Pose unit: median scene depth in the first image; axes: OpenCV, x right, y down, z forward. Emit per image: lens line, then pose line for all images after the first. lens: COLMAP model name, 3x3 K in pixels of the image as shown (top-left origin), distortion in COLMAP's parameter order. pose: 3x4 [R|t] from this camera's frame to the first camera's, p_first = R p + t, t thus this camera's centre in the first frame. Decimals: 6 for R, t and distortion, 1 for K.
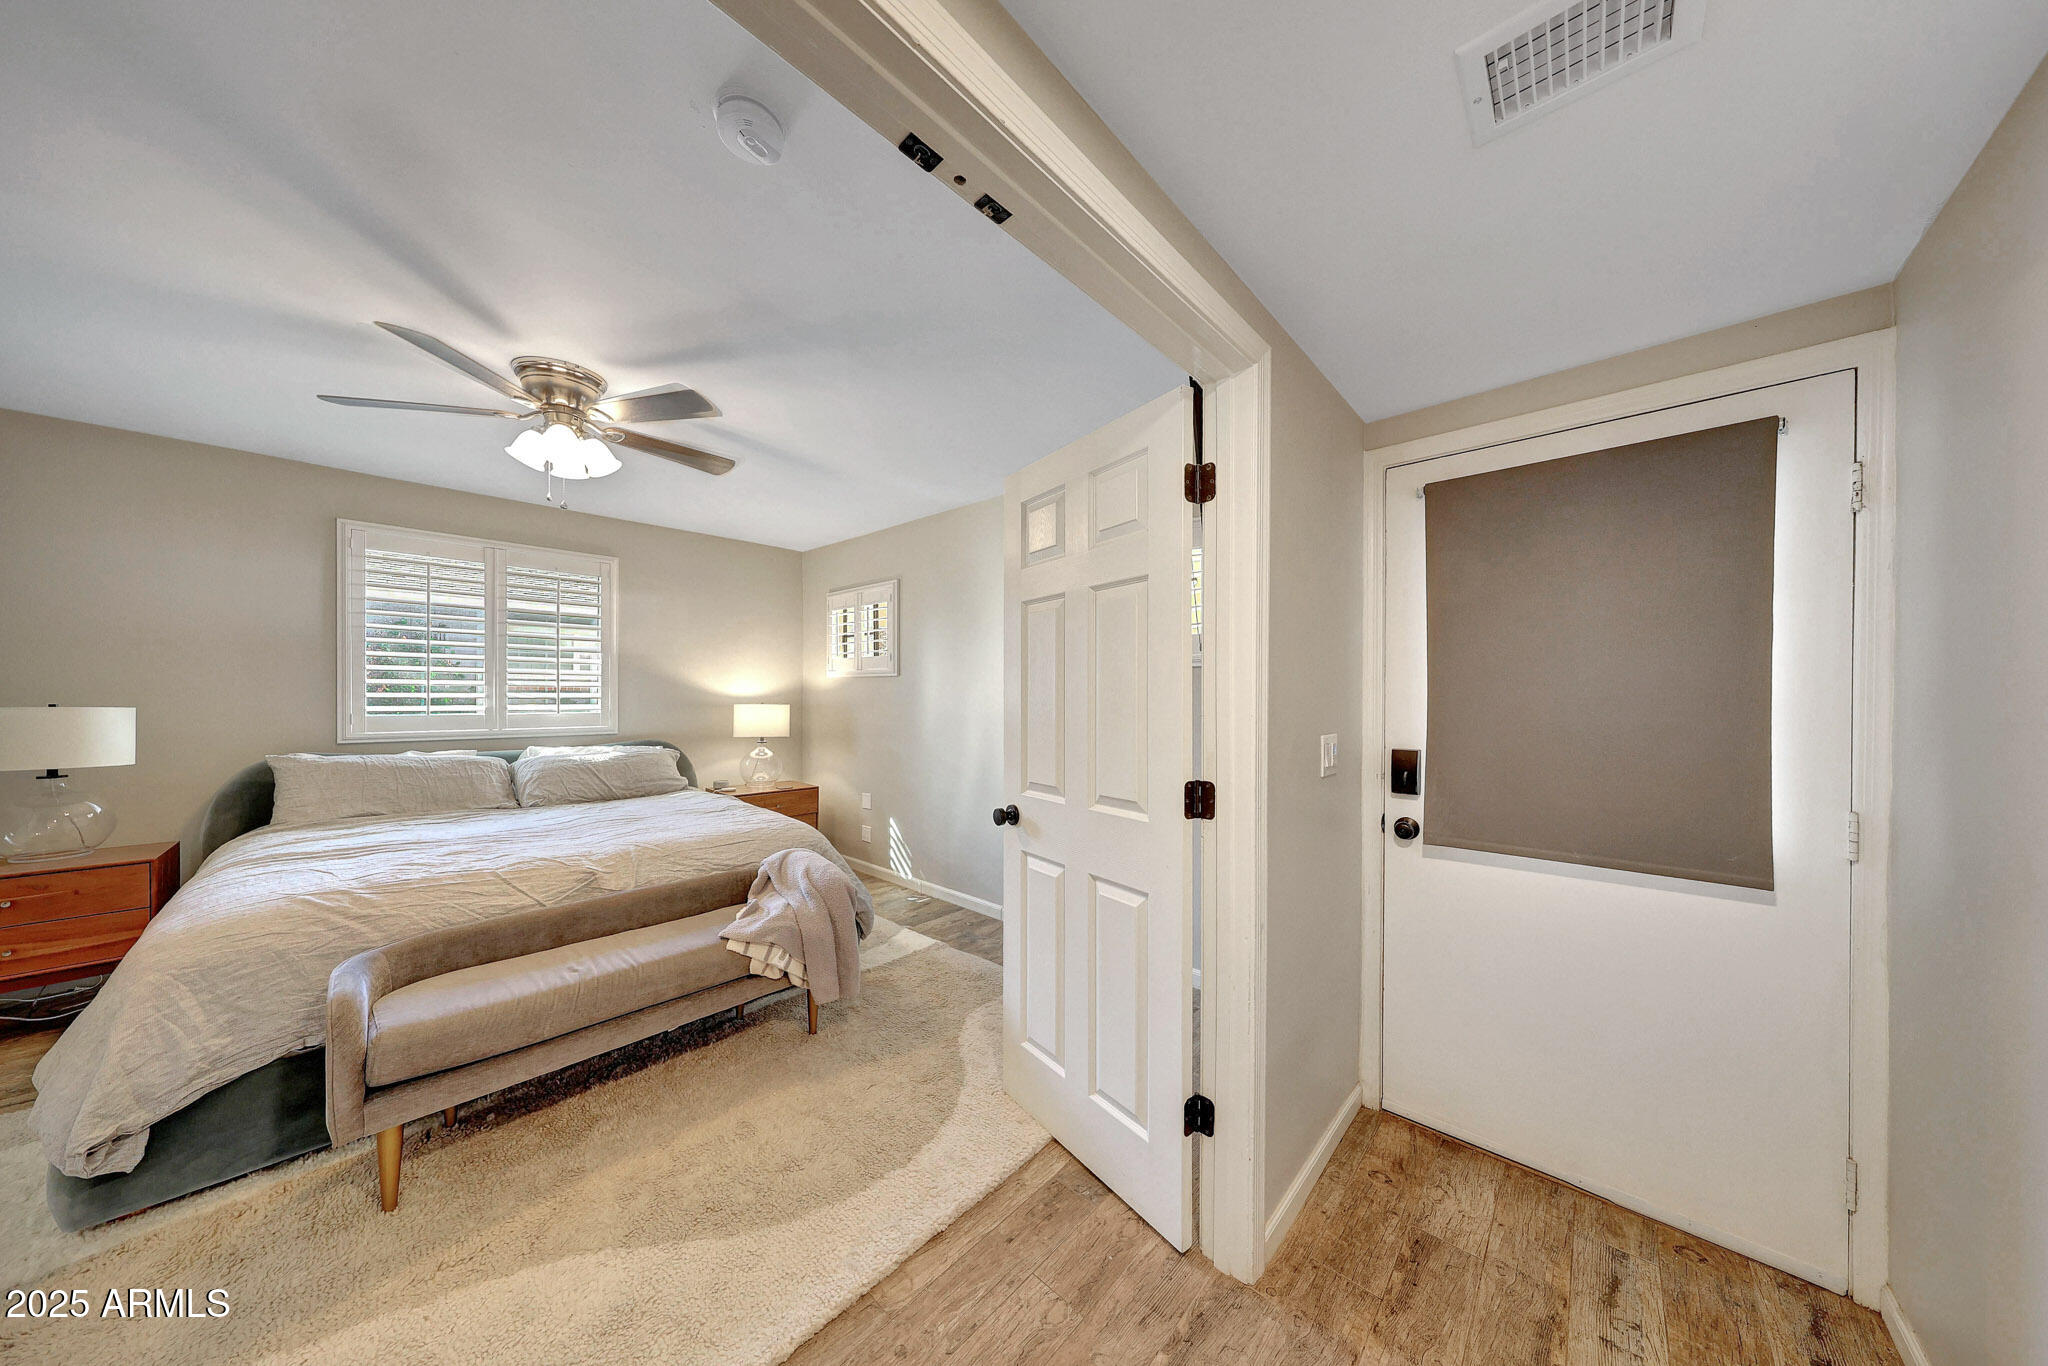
lens RADIAL K [[626.9, 0, 1028.1], [0, 626.9, 693.4], [0, 0, 1]] dist [0.000775, 0.000151]
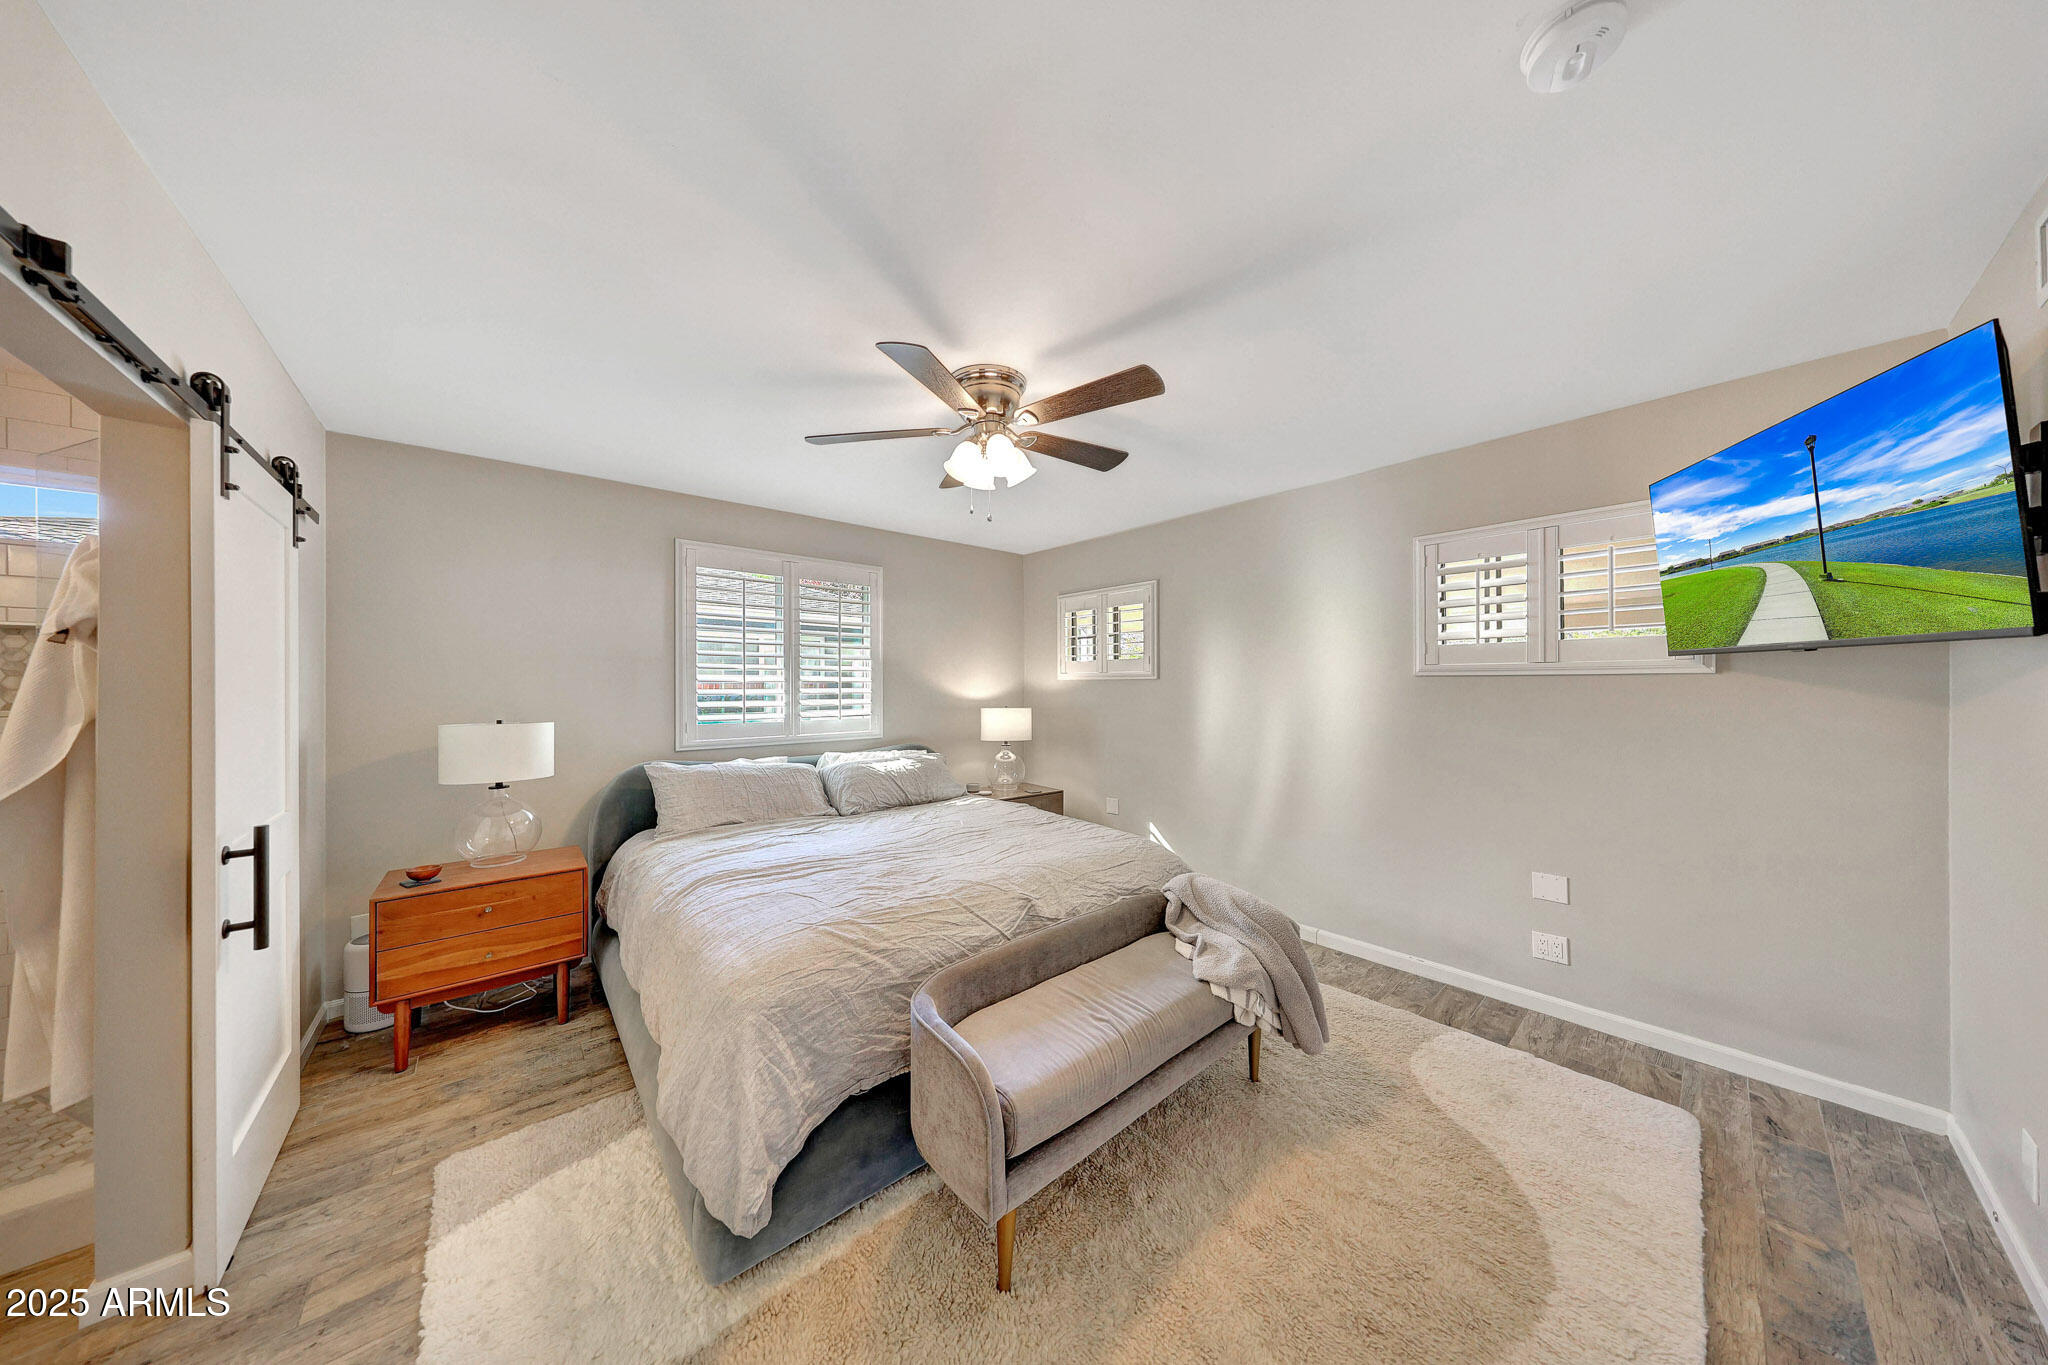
lens RADIAL K [[601.1, 0, 1011.3], [0, 601.1, 684.6], [0, 0, 1]] dist [-0.000533, 0.000091]
pose [[0.992447, -0.007901, -0.122421, -0.416551], [0.007897, 0.999969, -0.000520, -0.027962], [0.122421, -0.000451, 0.992478, 0.061236]]
